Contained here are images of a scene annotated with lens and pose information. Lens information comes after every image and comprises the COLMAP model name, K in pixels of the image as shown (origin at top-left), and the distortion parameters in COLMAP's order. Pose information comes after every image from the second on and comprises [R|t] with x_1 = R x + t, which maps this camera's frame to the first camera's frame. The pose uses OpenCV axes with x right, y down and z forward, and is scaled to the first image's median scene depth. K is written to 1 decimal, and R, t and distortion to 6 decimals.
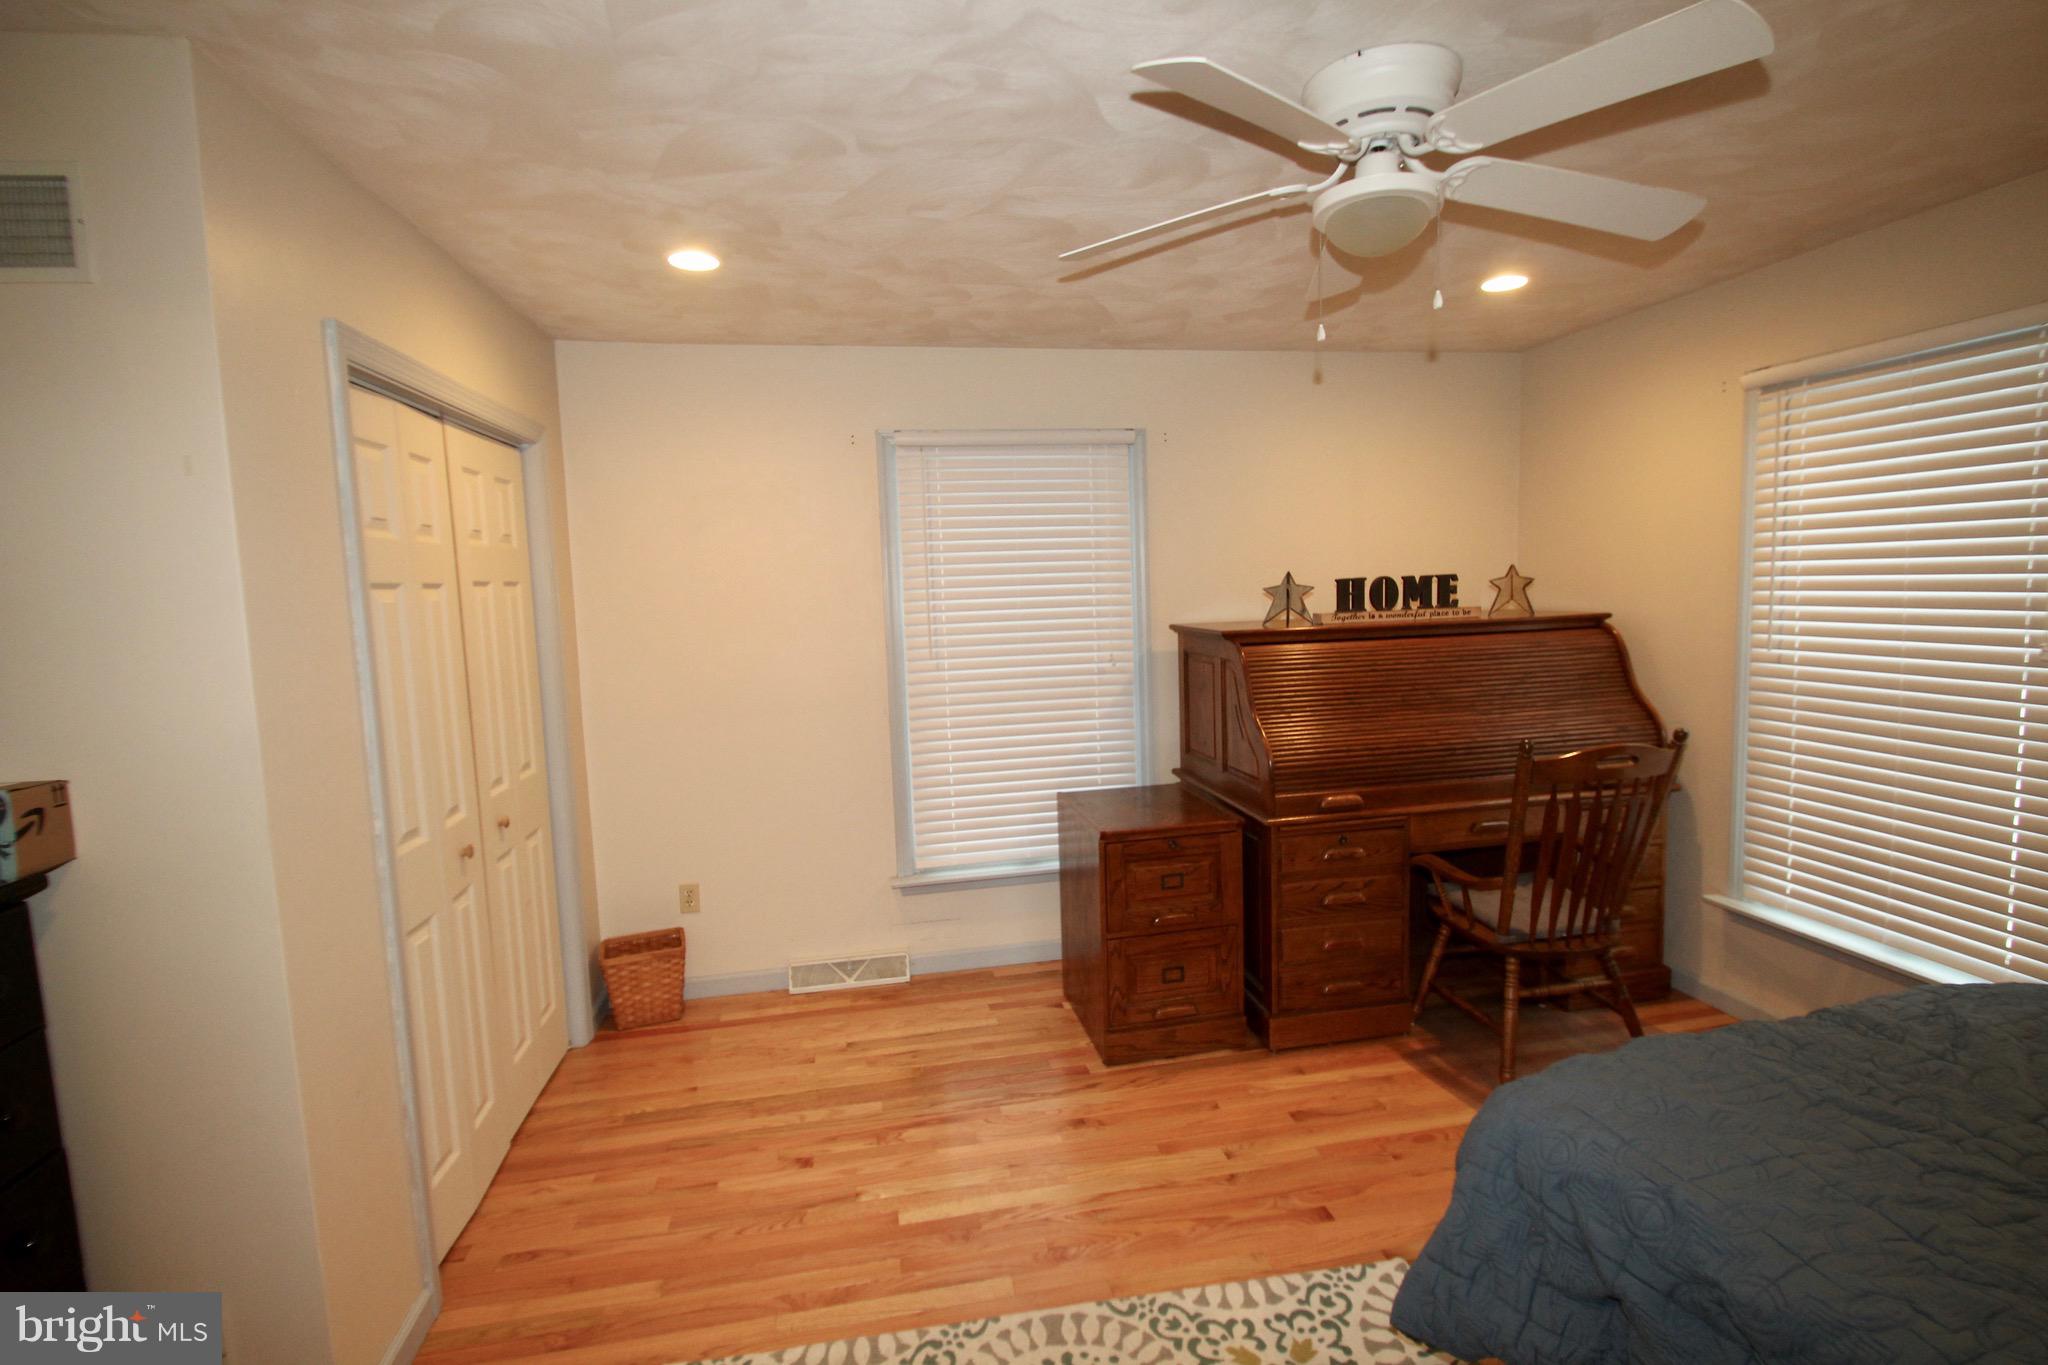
lens RADIAL K [[954.6, 0, 1022.4], [0, 954.6, 679.5], [0, 0, 1]] dist [0.001903, -0.003912]
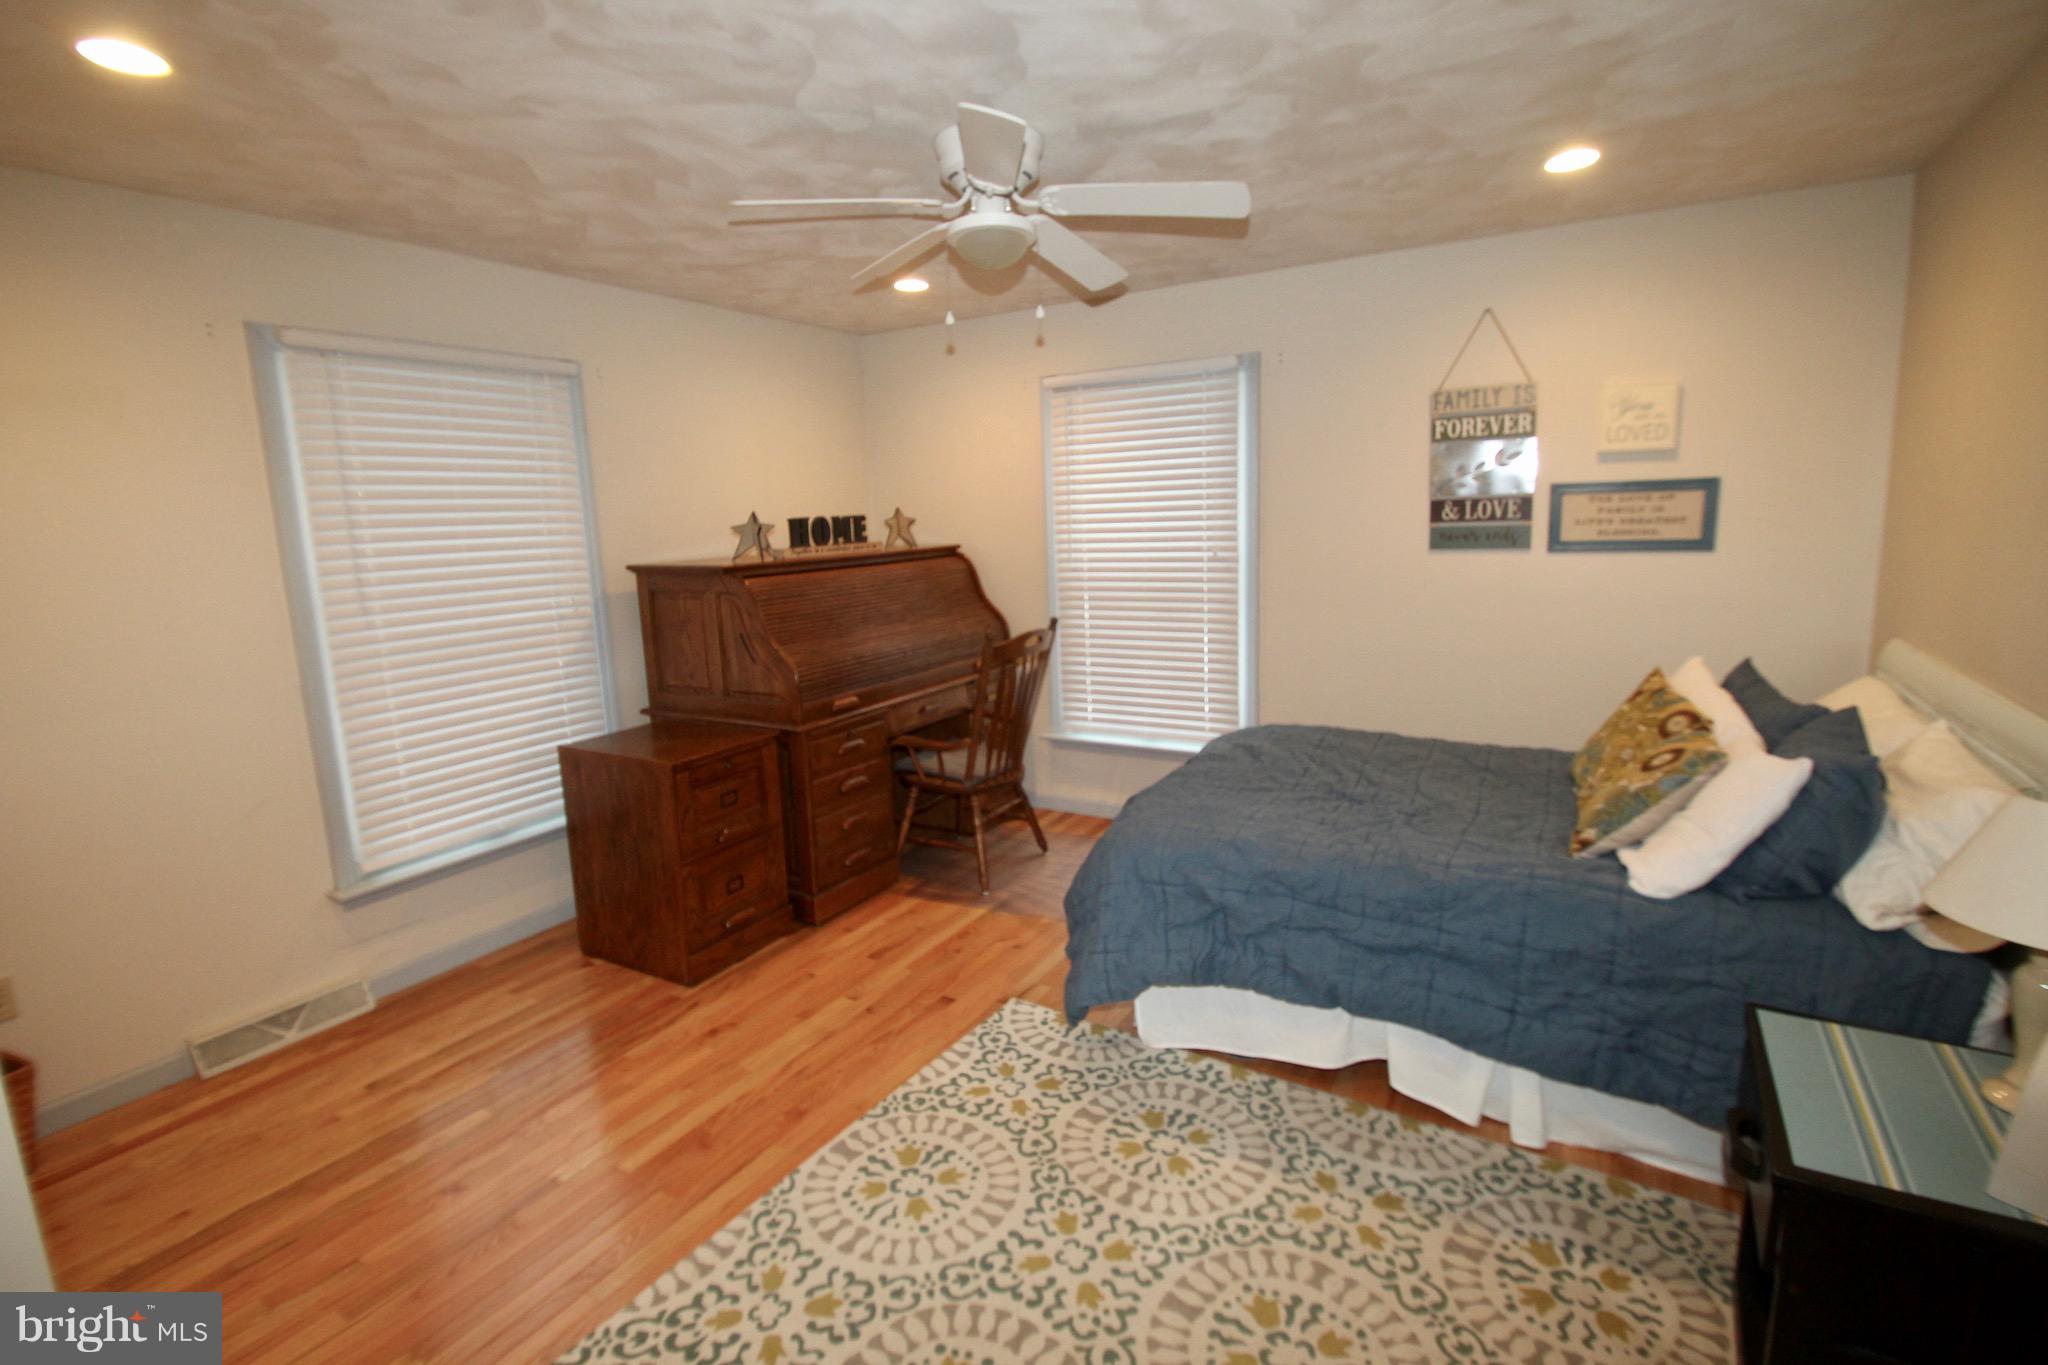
lens RADIAL K [[954.6, 0, 1034.6], [0, 954.6, 678.9], [0, 0, 1]] dist [0.001903, -0.003912]
pose [[0.660863, -0.120808, 0.740720, -0.363063], [0.088509, 0.992618, 0.082925, 0.017363], [-0.745269, 0.010759, 0.666677, 0.023308]]
